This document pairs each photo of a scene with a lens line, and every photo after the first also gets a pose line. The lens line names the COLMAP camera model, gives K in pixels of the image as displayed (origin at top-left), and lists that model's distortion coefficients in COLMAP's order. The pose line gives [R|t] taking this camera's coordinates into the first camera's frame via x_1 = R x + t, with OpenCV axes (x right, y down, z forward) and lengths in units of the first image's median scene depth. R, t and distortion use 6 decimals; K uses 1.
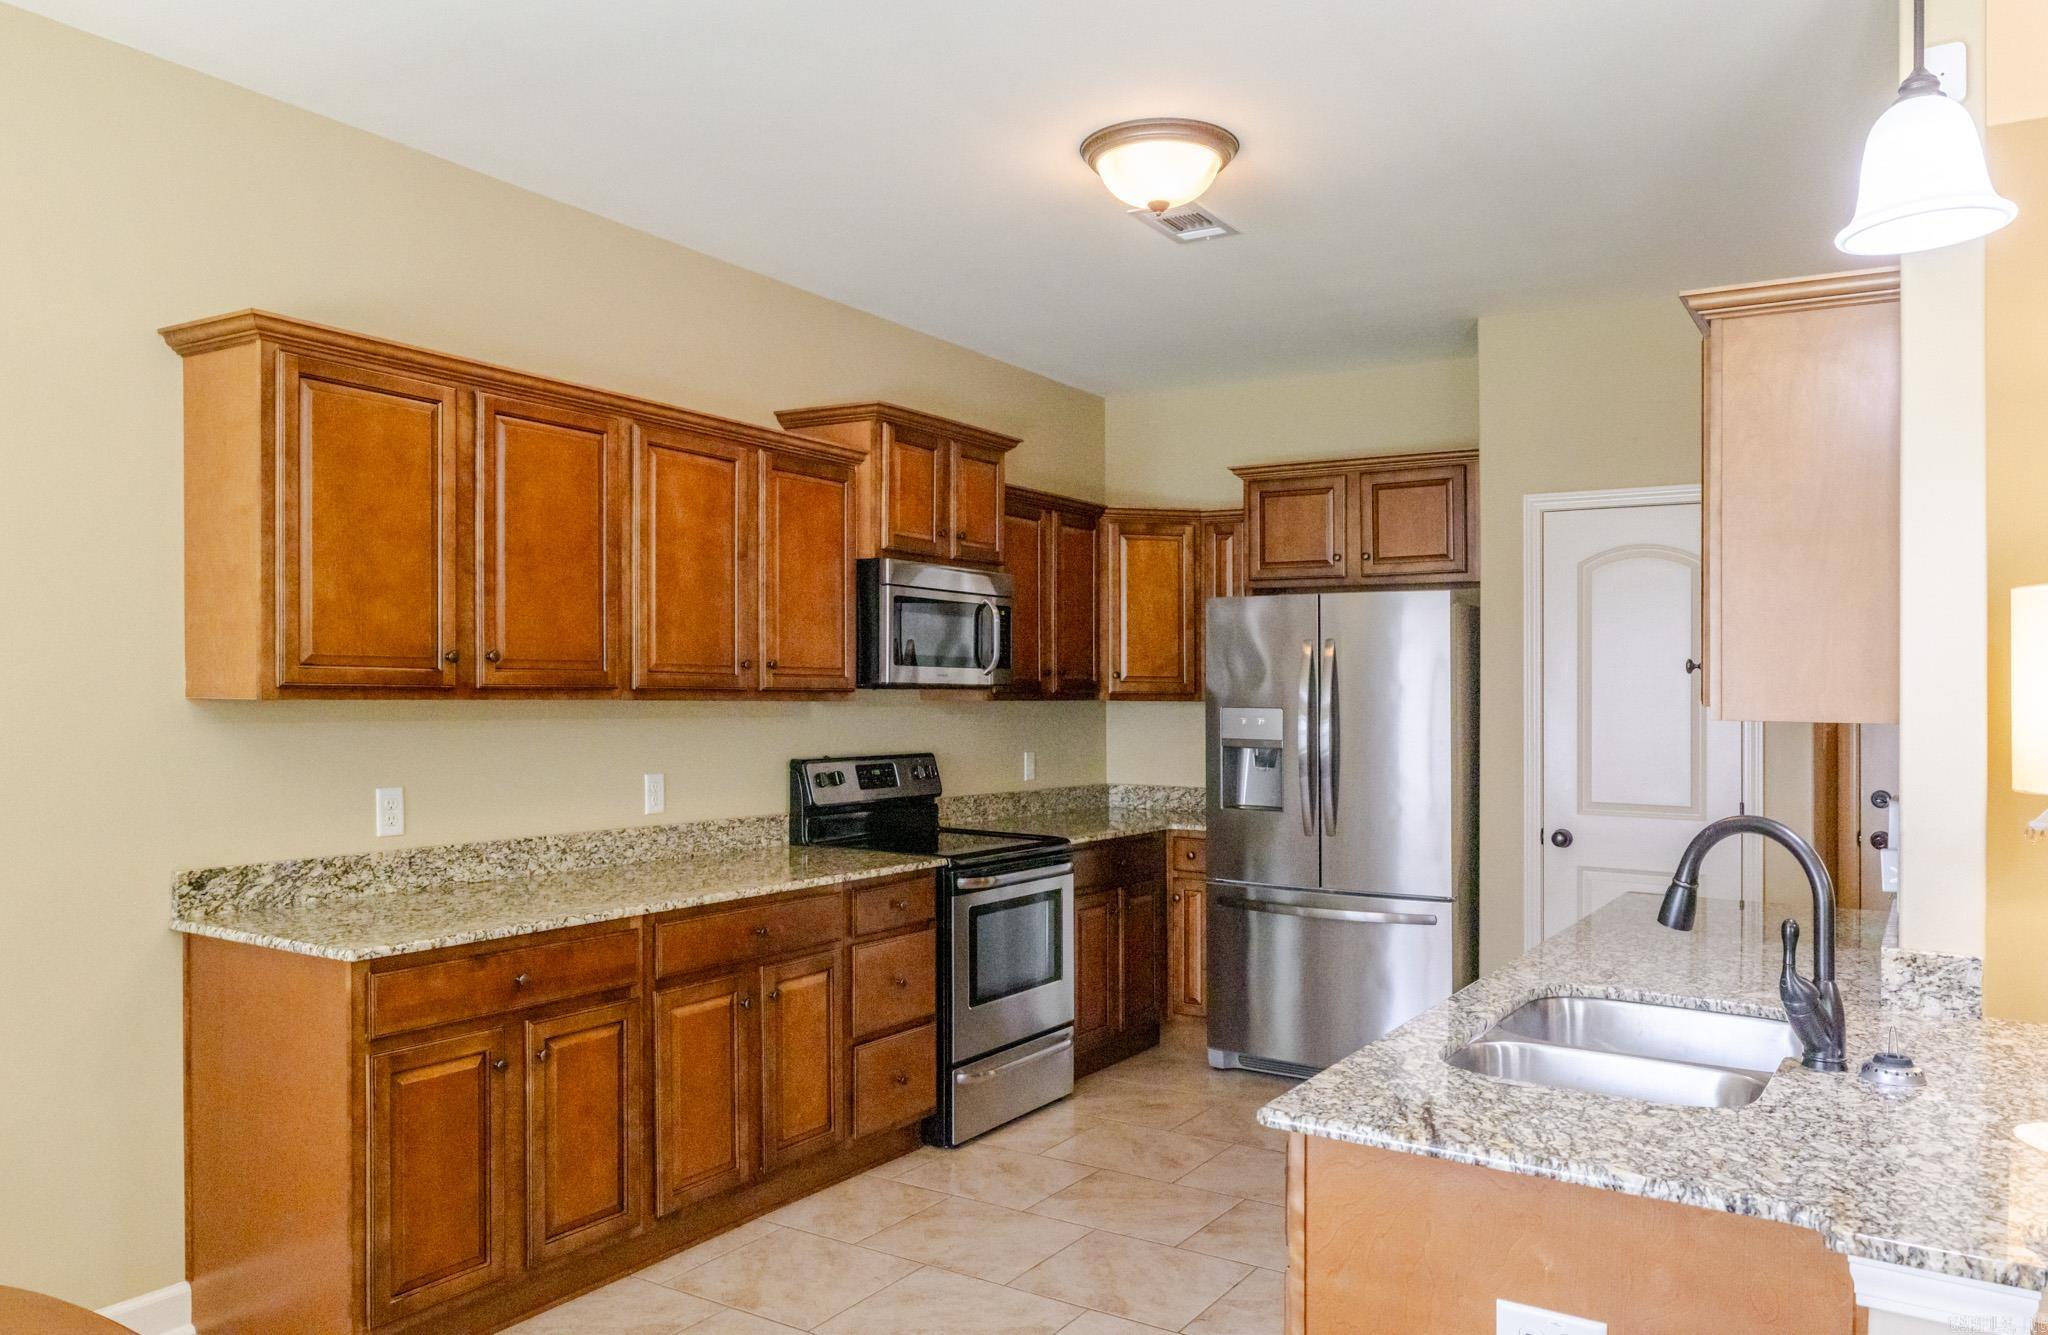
lens RADIAL K [[1466.6, 0, 984.5], [0, 1466.6, 726.7], [0, 0, 1]] dist [-0.003423, 0.000648]
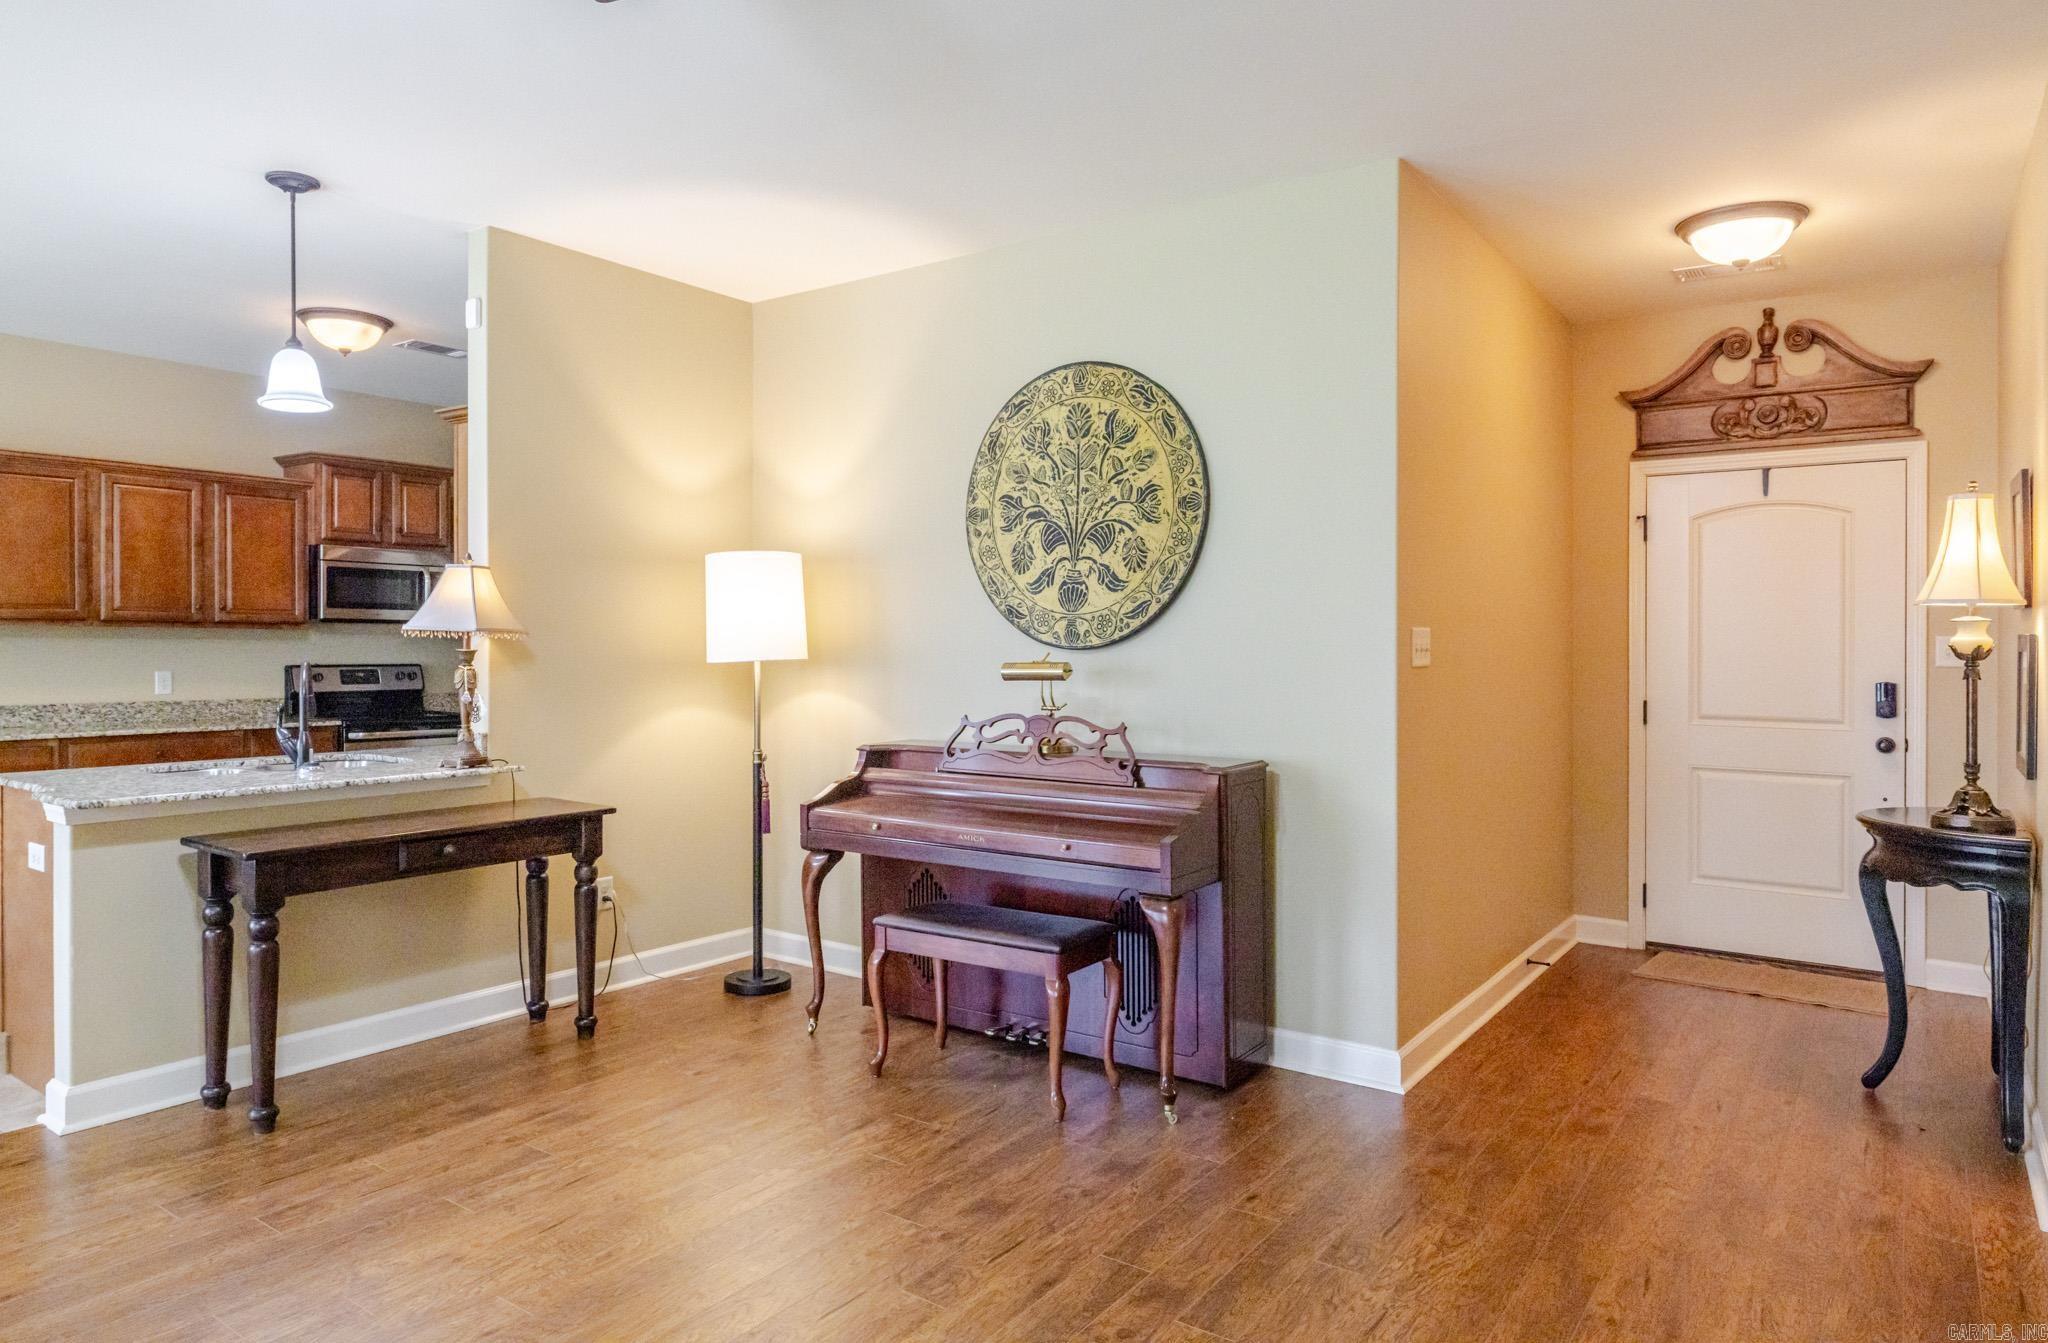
lens RADIAL K [[1251.1, 0, 985.0], [0, 1251.1, 647.9], [0, 0, 1]] dist [-0.001764, 0.001159]
pose [[0.998524, -0.006428, -0.053927, 0.771875], [0.005160, 0.999708, -0.023608, 0.042017], [0.054063, 0.023295, 0.998266, -0.391566]]
